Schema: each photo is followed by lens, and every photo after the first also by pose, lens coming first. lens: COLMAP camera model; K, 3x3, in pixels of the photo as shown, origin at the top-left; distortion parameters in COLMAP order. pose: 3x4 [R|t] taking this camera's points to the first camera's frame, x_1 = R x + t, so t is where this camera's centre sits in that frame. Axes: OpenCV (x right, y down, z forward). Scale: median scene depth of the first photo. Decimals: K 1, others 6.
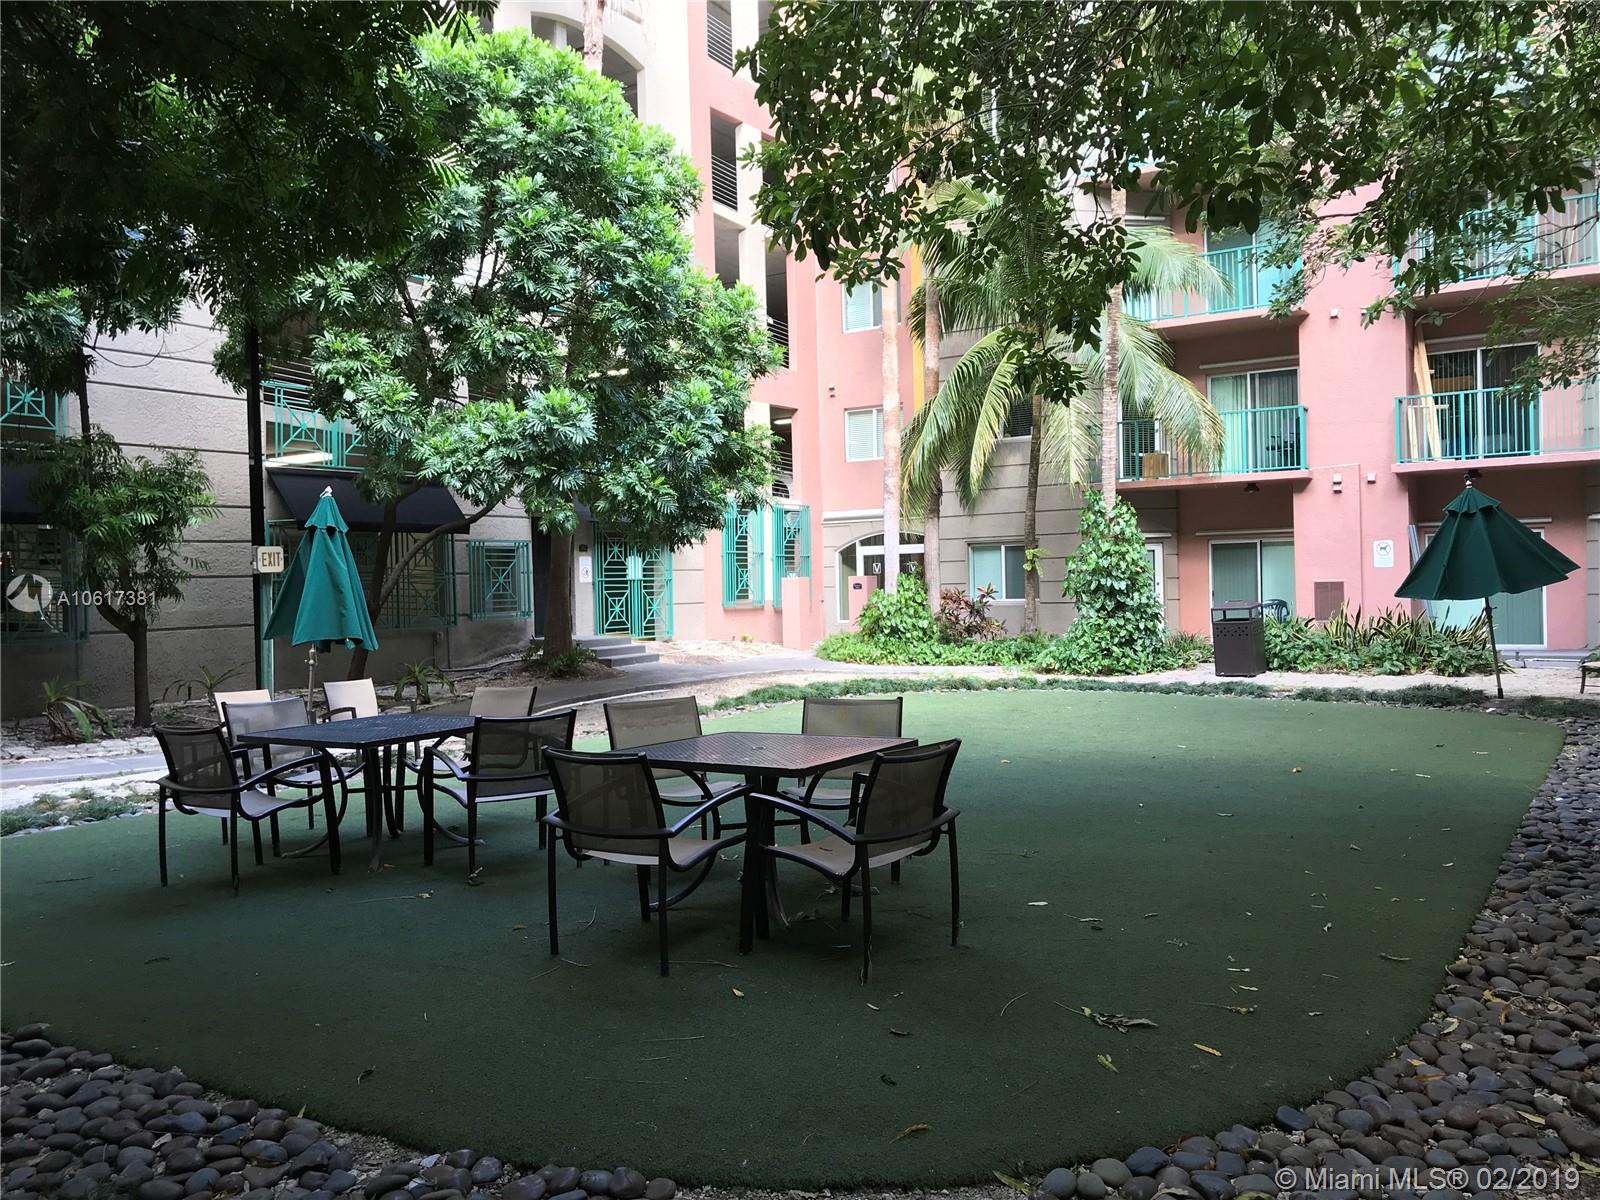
lens RADIAL K [[1312.3, 0, 794.2], [0, 1312.3, 614.3], [0, 0, 1]] dist [0.067079, -0.017697]
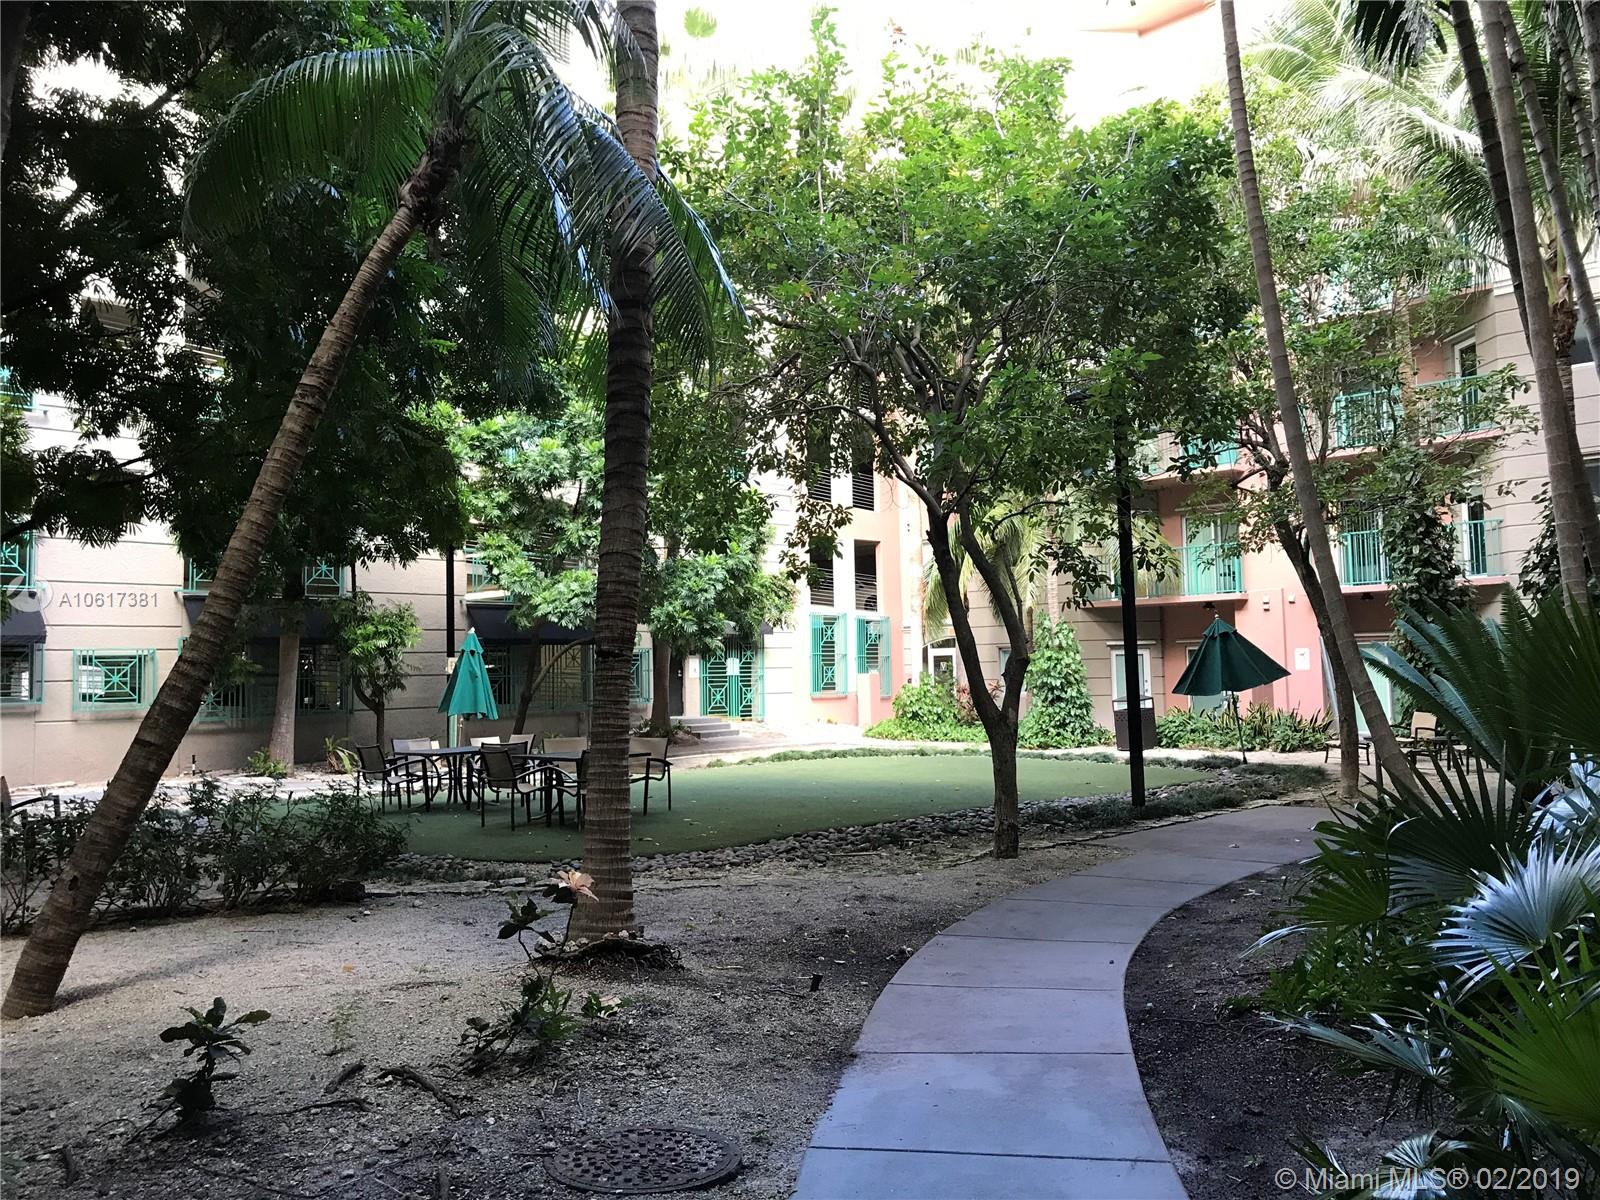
lens RADIAL K [[1312.3, 0, 805.8], [0, 1312.3, 588.6], [0, 0, 1]] dist [0.067079, -0.017697]
pose [[0.983351, -0.007309, -0.181568, 0.241564], [-0.008526, 0.996234, -0.086281, 0.000664], [0.181515, 0.086392, 0.979586, -0.387156]]
